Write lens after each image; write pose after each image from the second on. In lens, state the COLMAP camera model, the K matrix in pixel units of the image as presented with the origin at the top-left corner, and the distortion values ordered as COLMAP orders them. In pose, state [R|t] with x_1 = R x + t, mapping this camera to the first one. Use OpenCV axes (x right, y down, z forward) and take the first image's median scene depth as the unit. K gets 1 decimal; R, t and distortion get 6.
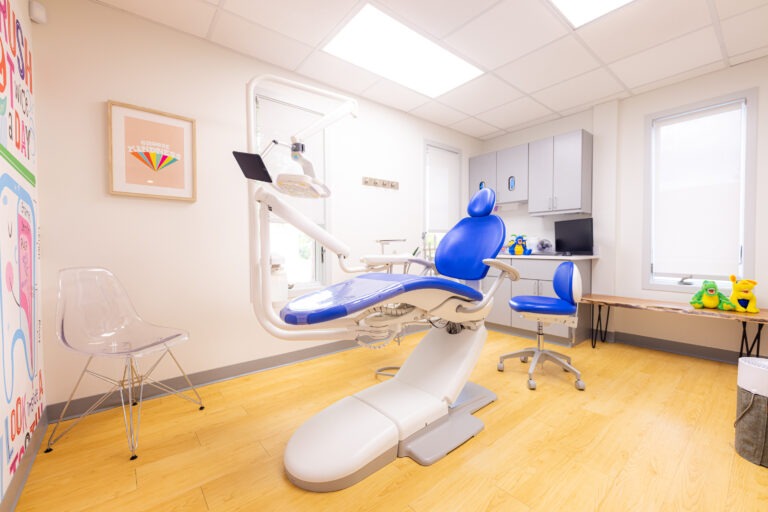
lens RADIAL K [[315.7, 0, 388.3], [0, 315.7, 255.1], [0, 0, 1]] dist [0.001874, -0.000296]
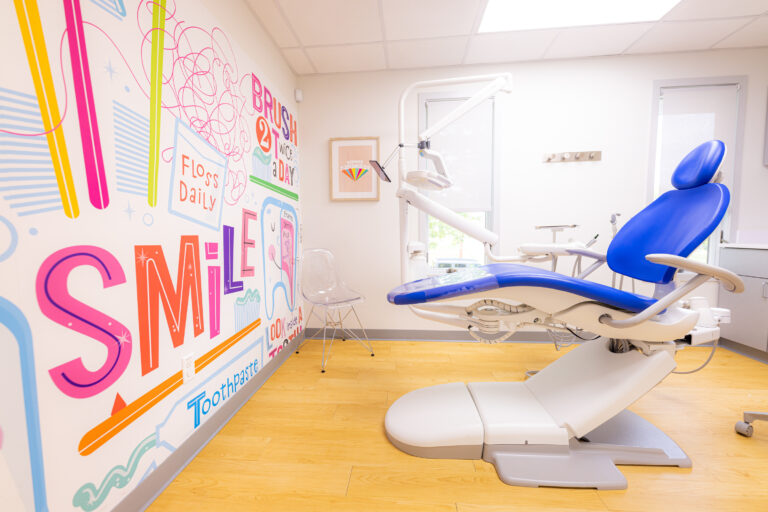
lens RADIAL K [[301.9, 0, 384.0], [0, 301.9, 256.0], [0, 0, 1]] dist [0.000735, -0.000361]
pose [[0.713657, 0.047448, -0.698886, 0.334274], [-0.009185, 0.998251, 0.058393, -0.014831], [0.700435, -0.035254, 0.712845, 0.132558]]
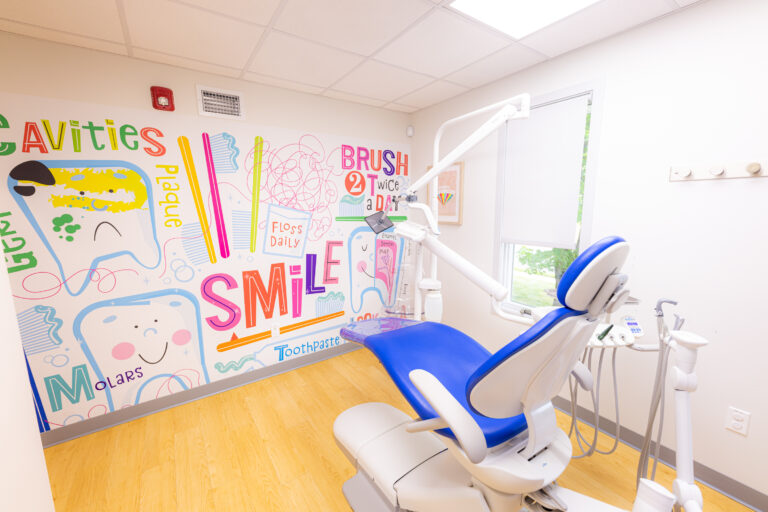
lens RADIAL K [[315.7, 0, 388.3], [0, 315.7, 255.1], [0, 0, 1]] dist [0.001874, -0.000296]
pose [[-0.086364, 0.167115, -0.982148, 0.854019], [-0.016855, 0.985445, 0.169158, -0.305532], [0.996121, 0.031163, -0.082290, 0.942701]]
